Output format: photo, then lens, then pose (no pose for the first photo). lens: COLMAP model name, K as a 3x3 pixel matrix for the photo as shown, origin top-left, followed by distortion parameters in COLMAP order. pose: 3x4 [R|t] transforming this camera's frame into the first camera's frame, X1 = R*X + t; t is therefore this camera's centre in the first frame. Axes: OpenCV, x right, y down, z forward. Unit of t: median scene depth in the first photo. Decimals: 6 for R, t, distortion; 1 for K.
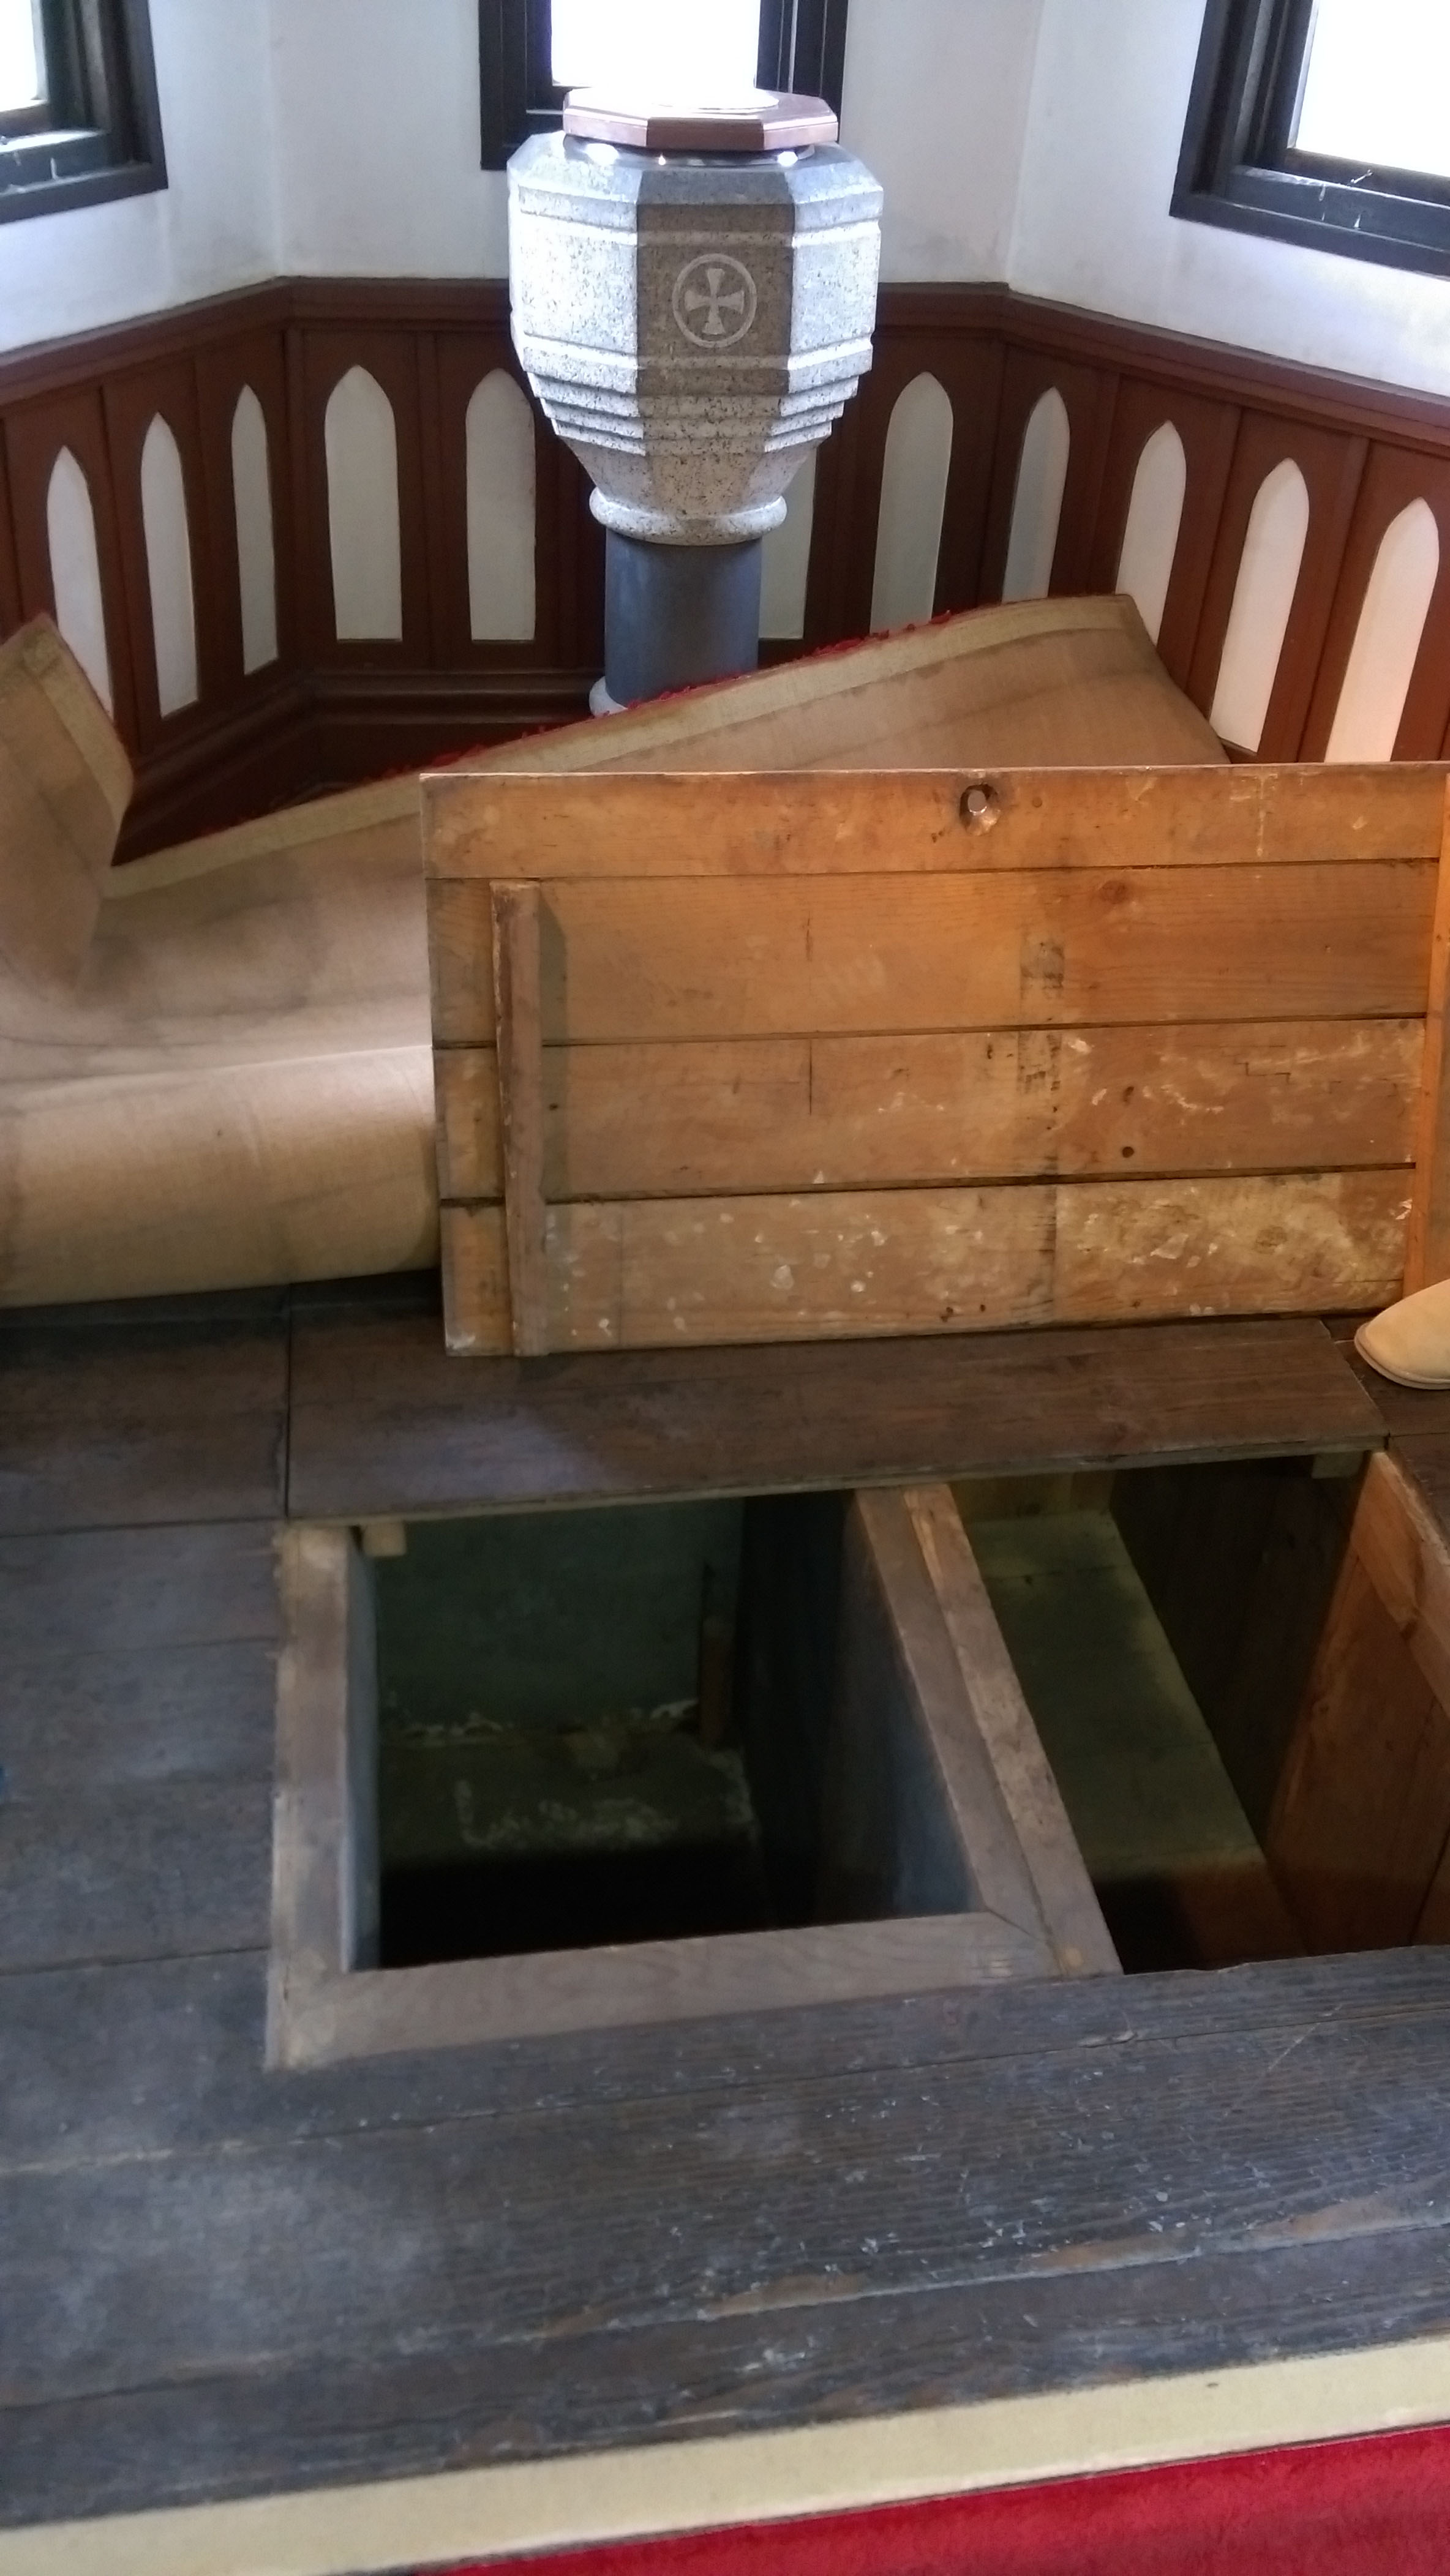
lens RADIAL K [[1555.9, 0, 725.0], [0, 1555.9, 1288.0], [0, 0, 1]] dist [0.048996, -0.061549]
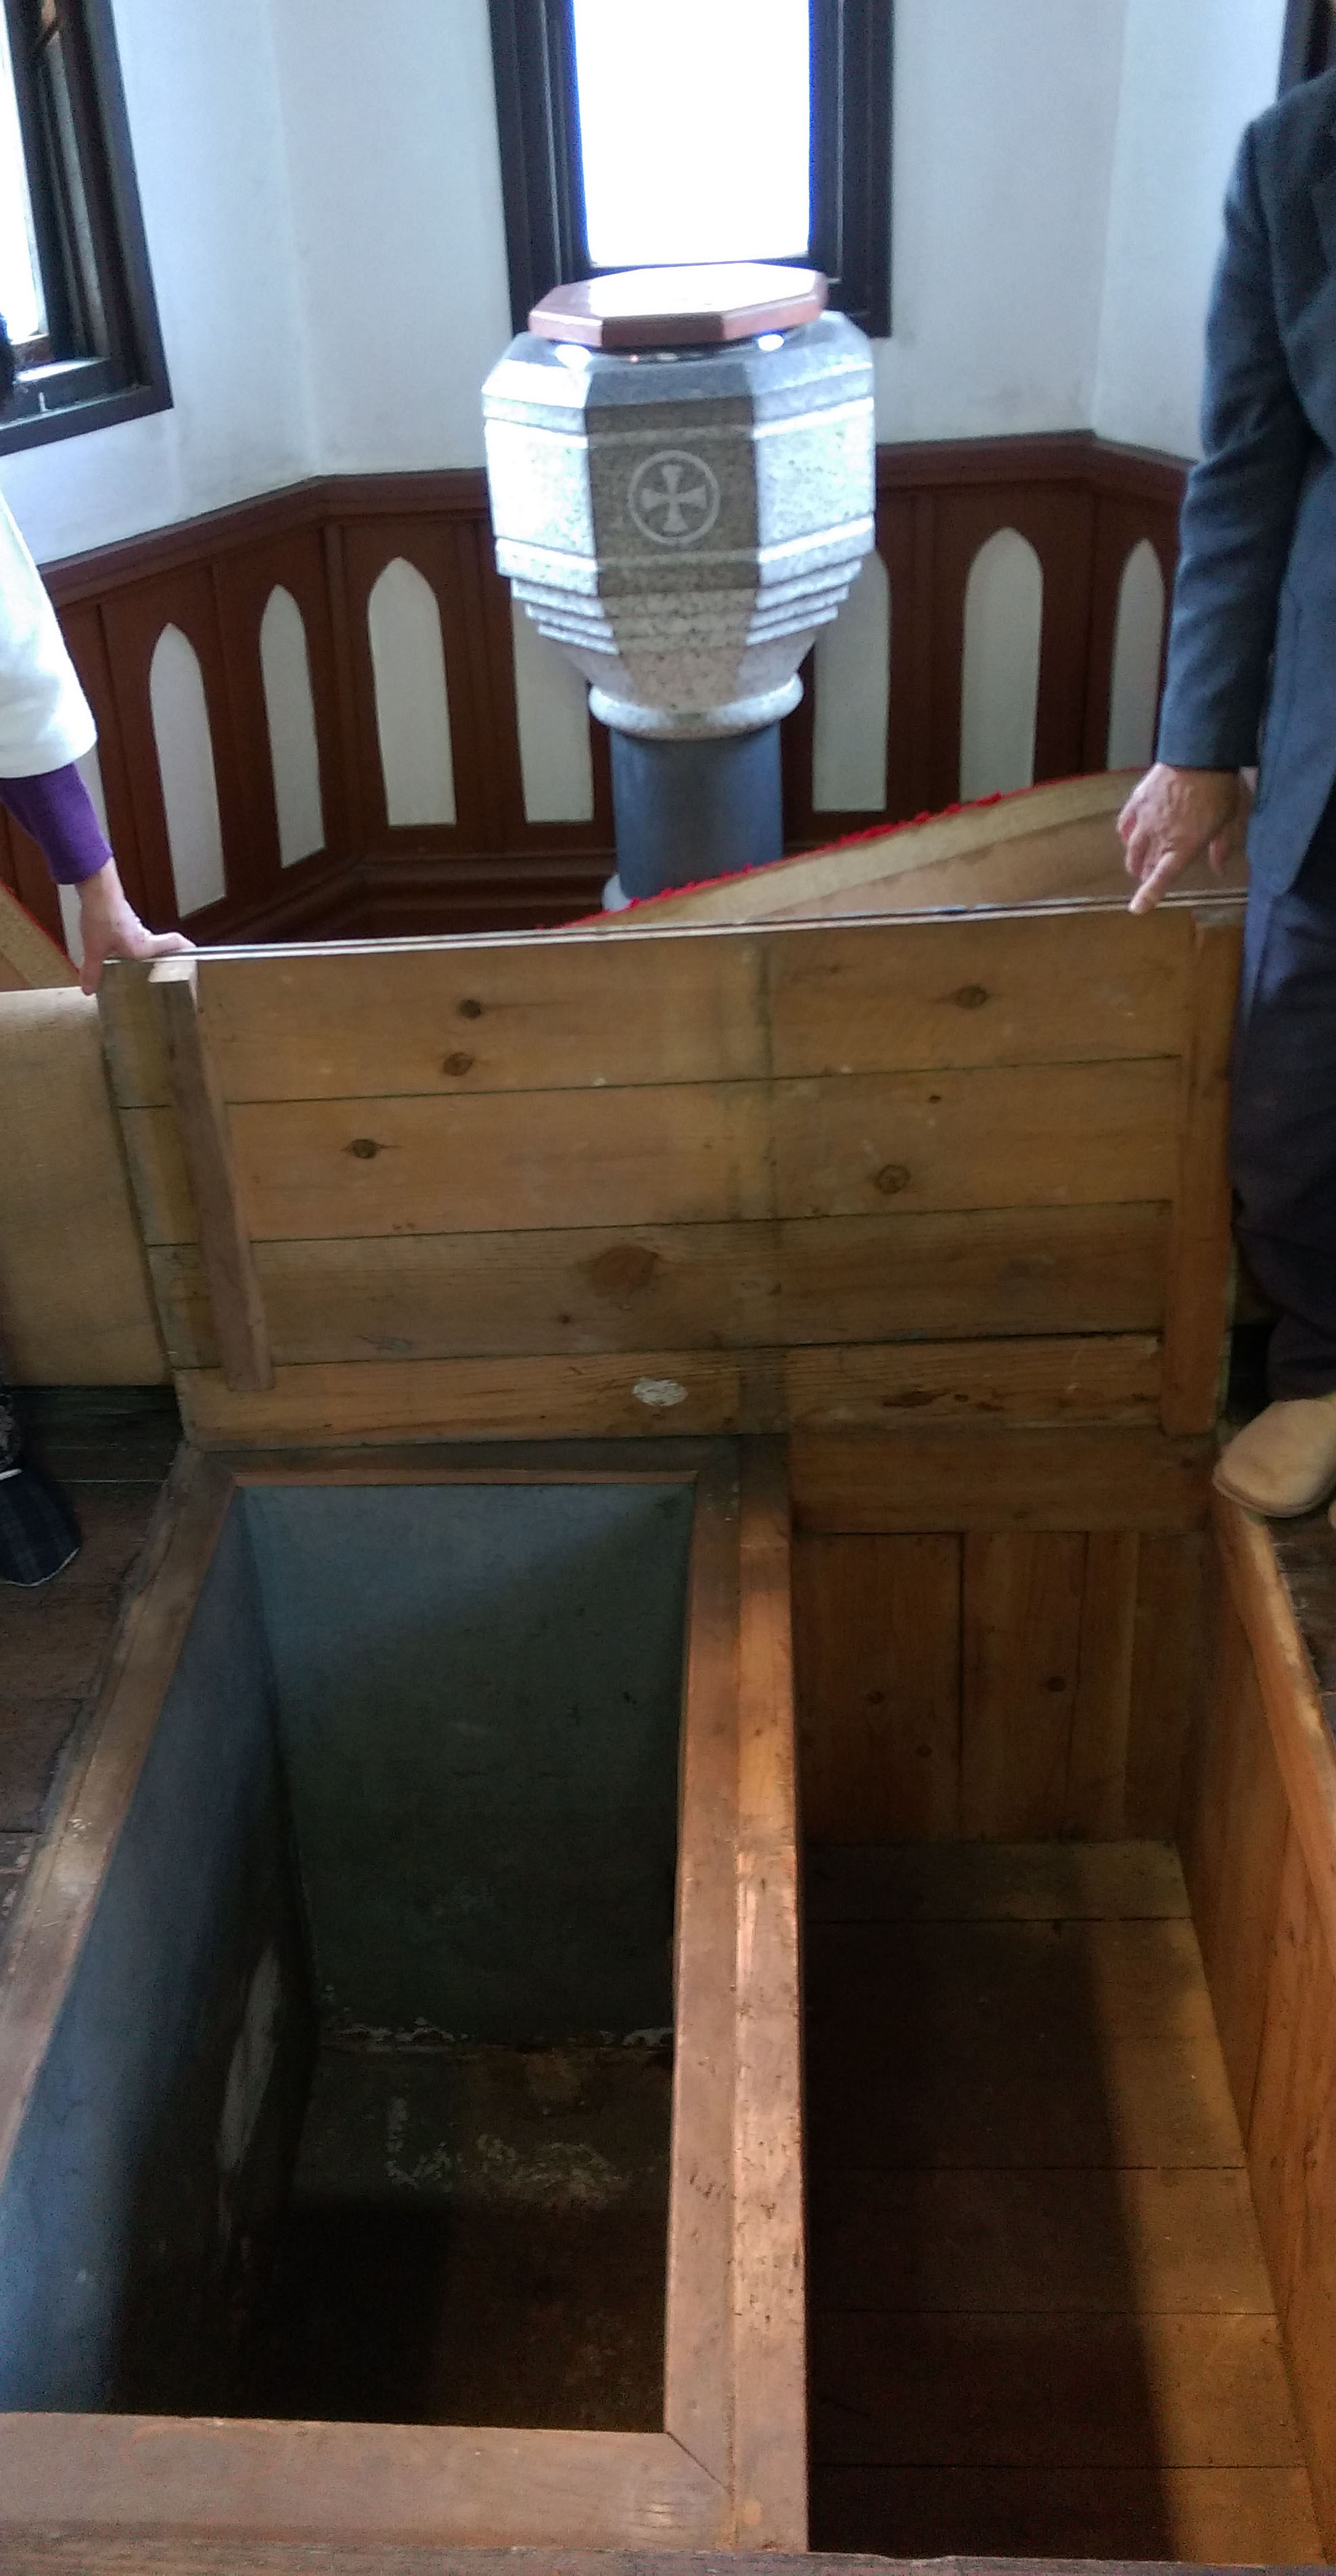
lens RADIAL K [[1739.4, 0, 668.0], [0, 1739.4, 1288.0], [0, 0, 1]] dist [0.047999, -0.065933]
pose [[0.982405, 0.024057, -0.185206, 0.182143], [-0.041948, 0.994754, -0.093295, -0.061564], [0.181990, 0.099422, 0.978261, 0.028337]]
